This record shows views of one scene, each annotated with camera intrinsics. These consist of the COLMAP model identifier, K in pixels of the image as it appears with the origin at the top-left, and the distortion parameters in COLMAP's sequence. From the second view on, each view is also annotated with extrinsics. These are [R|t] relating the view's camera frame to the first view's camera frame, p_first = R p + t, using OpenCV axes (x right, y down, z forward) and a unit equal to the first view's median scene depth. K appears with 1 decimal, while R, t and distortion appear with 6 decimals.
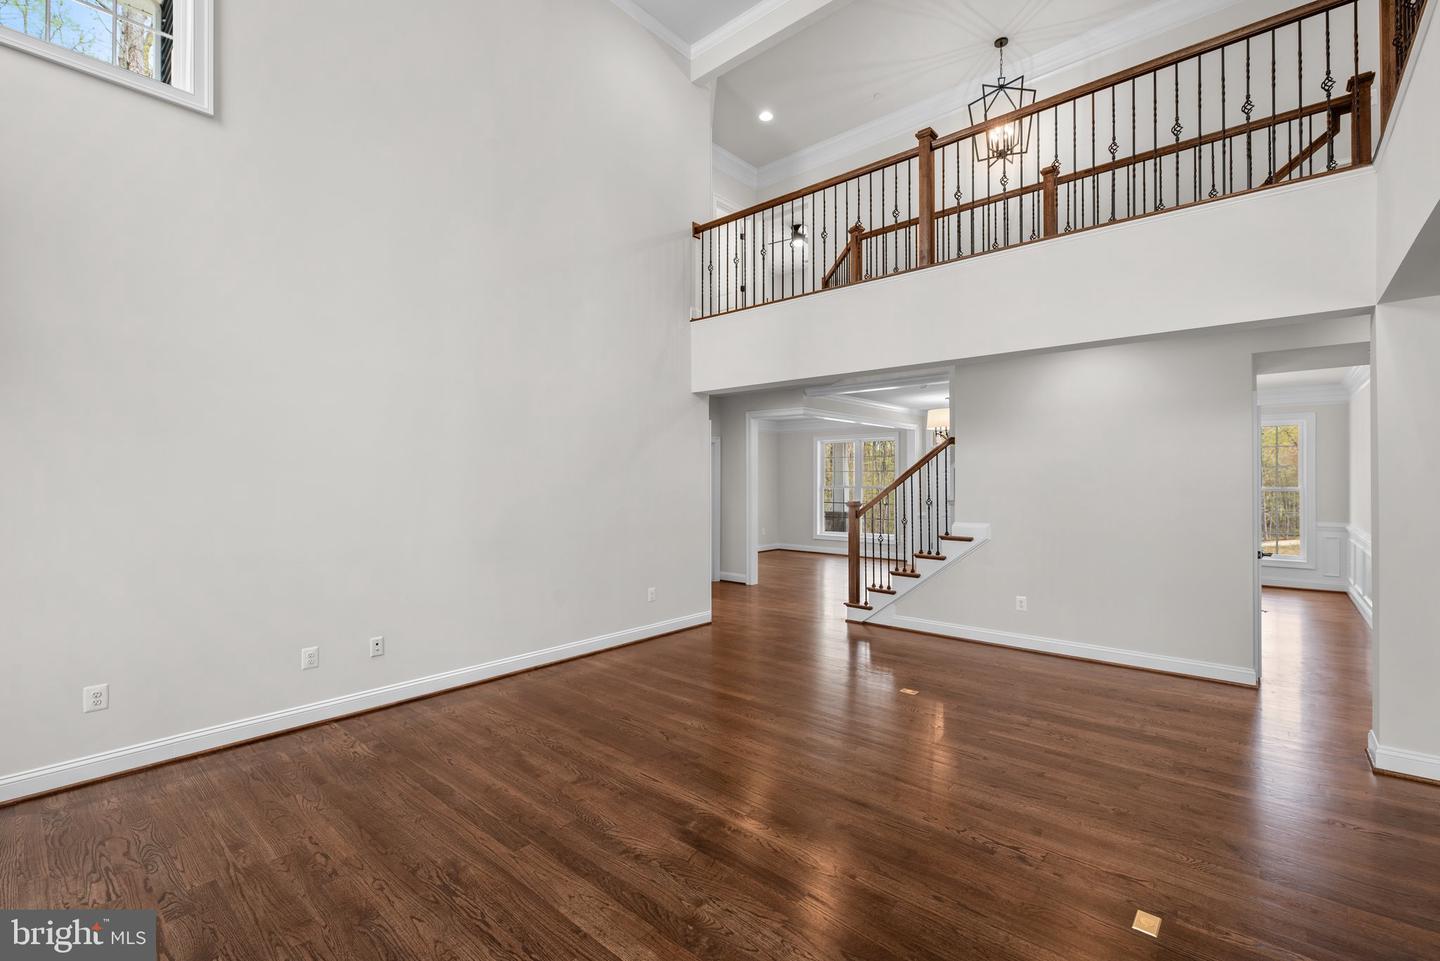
lens RADIAL K [[648.5, 0, 719.3], [0, 648.5, 480.4], [0, 0, 1]] dist [0.002025, -0.000024]
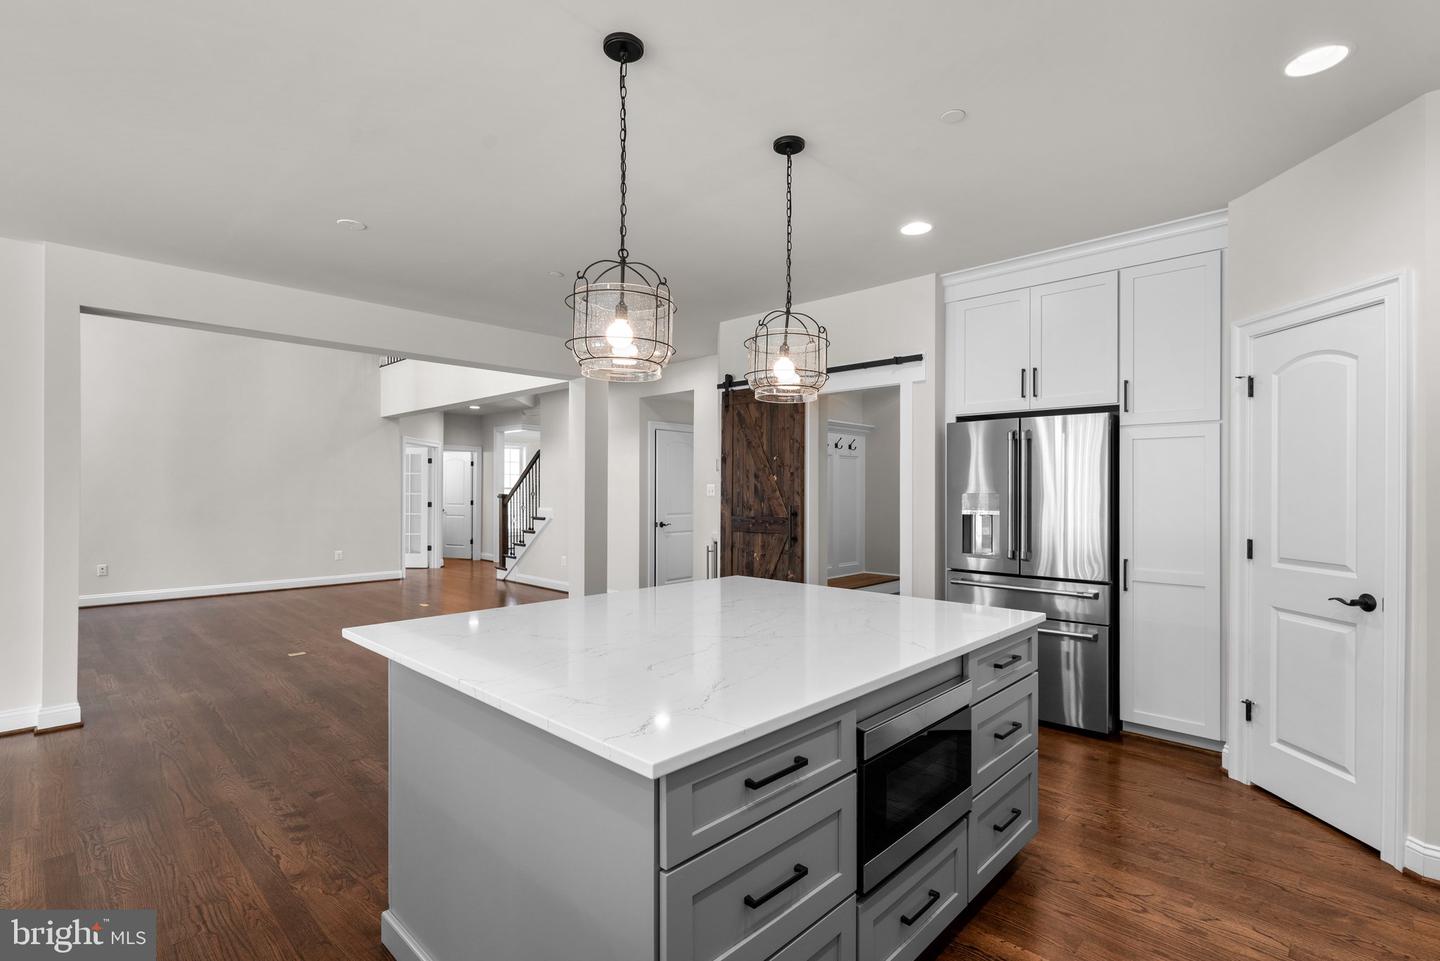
lens RADIAL K [[690.5, 0, 719.8], [0, 690.5, 483.8], [0, 0, 1]] dist [0.002382, 0.000816]
pose [[0.999117, 0.004705, -0.041747, 0.808033], [-0.004848, 0.999983, -0.003328, 0.014303], [0.041731, 0.003527, 0.999123, -0.517806]]
